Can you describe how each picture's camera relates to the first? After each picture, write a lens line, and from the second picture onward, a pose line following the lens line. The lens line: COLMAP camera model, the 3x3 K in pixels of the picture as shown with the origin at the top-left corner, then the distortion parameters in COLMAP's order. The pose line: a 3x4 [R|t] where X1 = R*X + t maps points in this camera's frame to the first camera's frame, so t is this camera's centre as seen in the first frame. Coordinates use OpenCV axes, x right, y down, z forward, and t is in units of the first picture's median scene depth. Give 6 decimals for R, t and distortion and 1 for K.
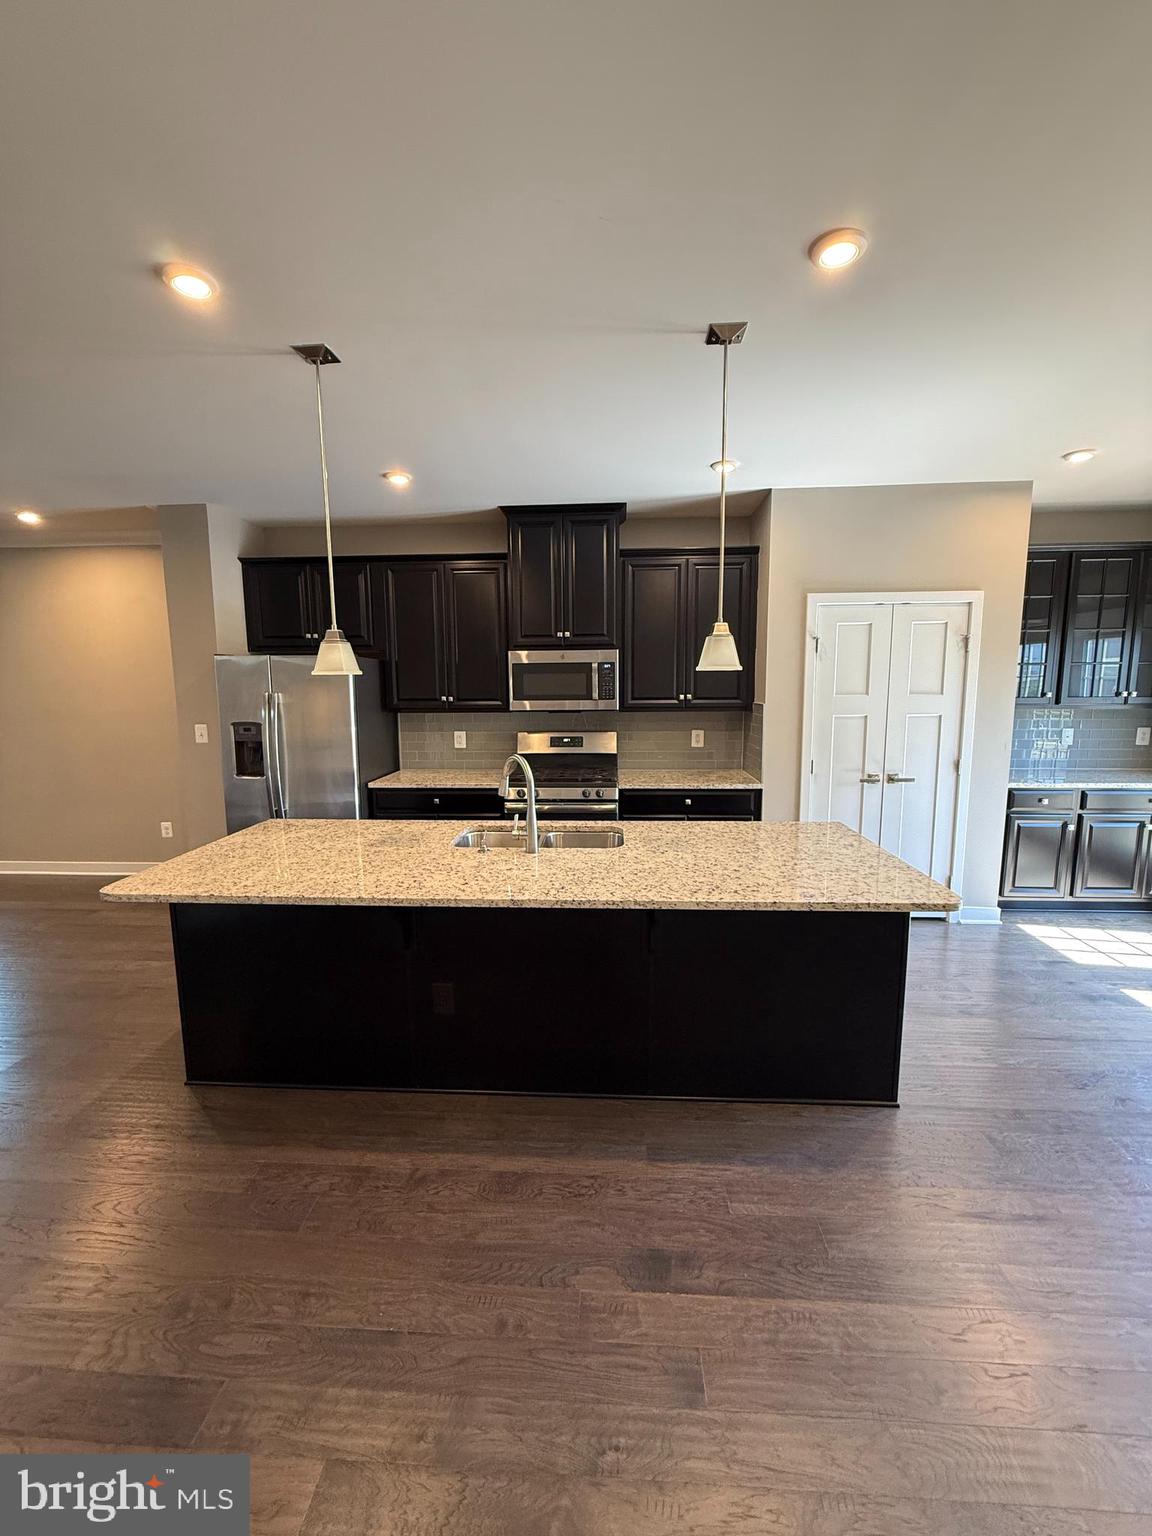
lens RADIAL K [[610.6, 0, 575.6], [0, 610.6, 761.9], [0, 0, 1]] dist [0.000823, -0.000106]
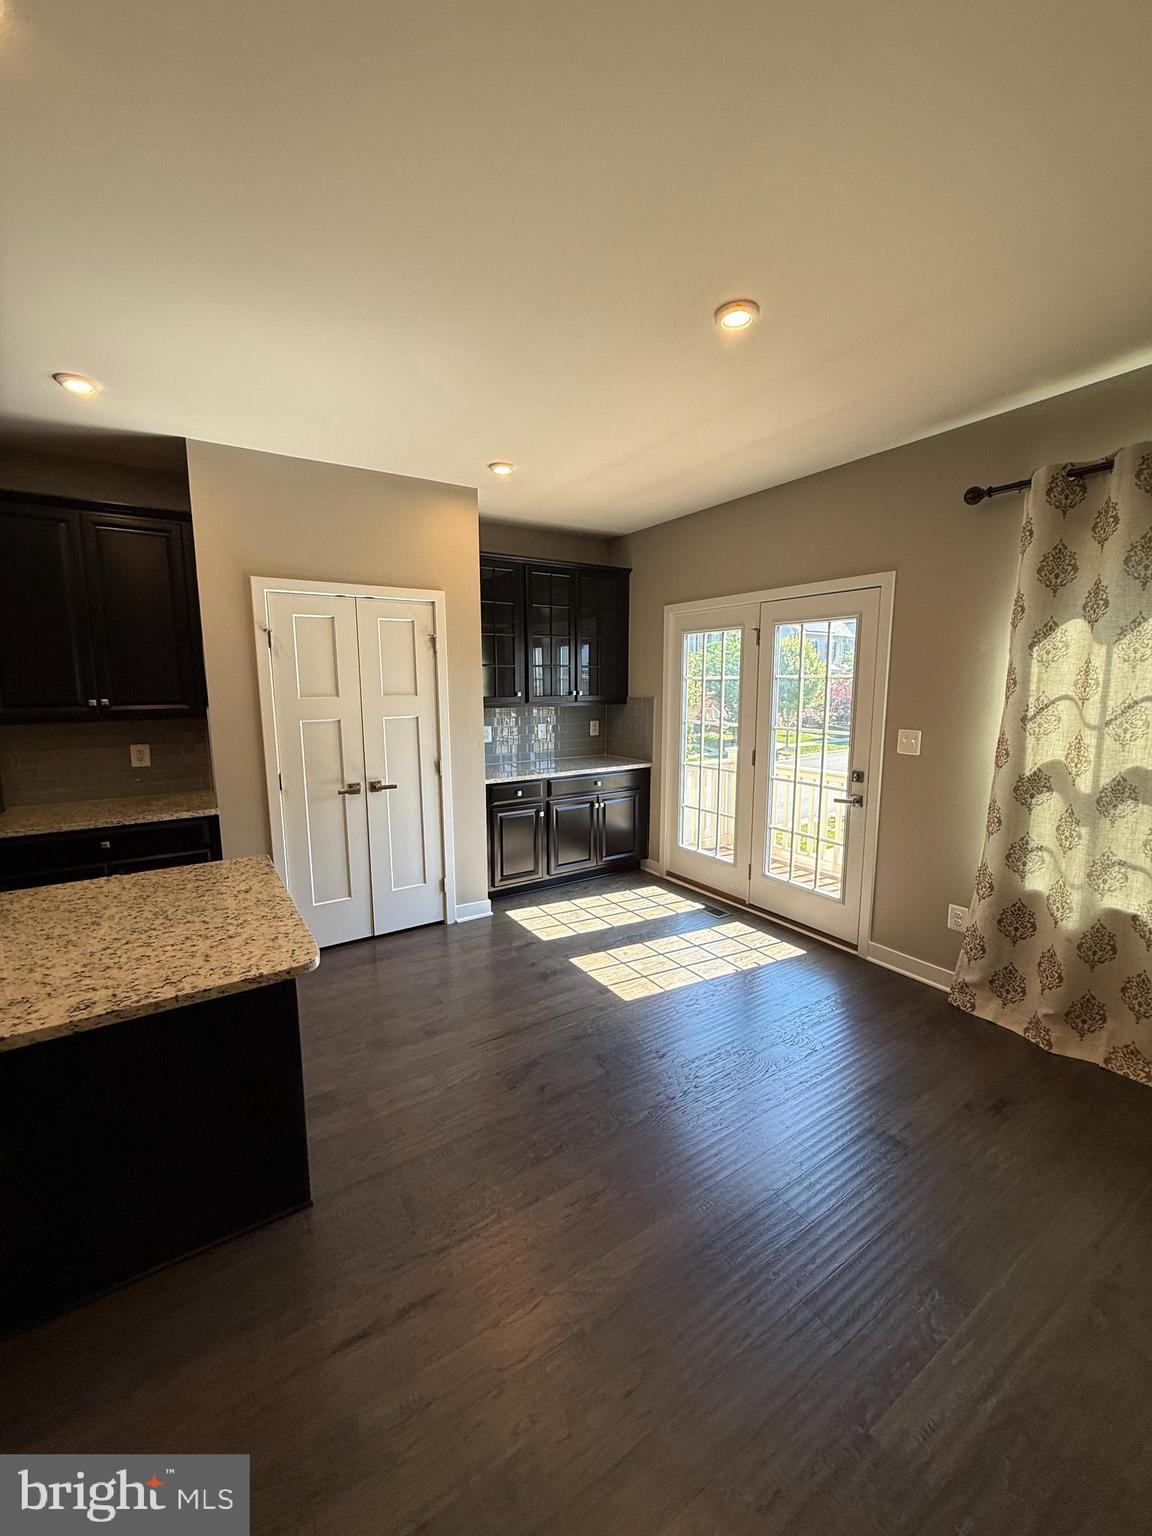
lens RADIAL K [[610.6, 0, 573.4], [0, 610.6, 761.6], [0, 0, 1]] dist [0.000823, -0.000106]
pose [[0.804928, -0.075402, 0.588562, 0.216880], [0.074727, 0.996878, 0.025515, -0.011610], [-0.588648, 0.023444, 0.808049, 0.071114]]
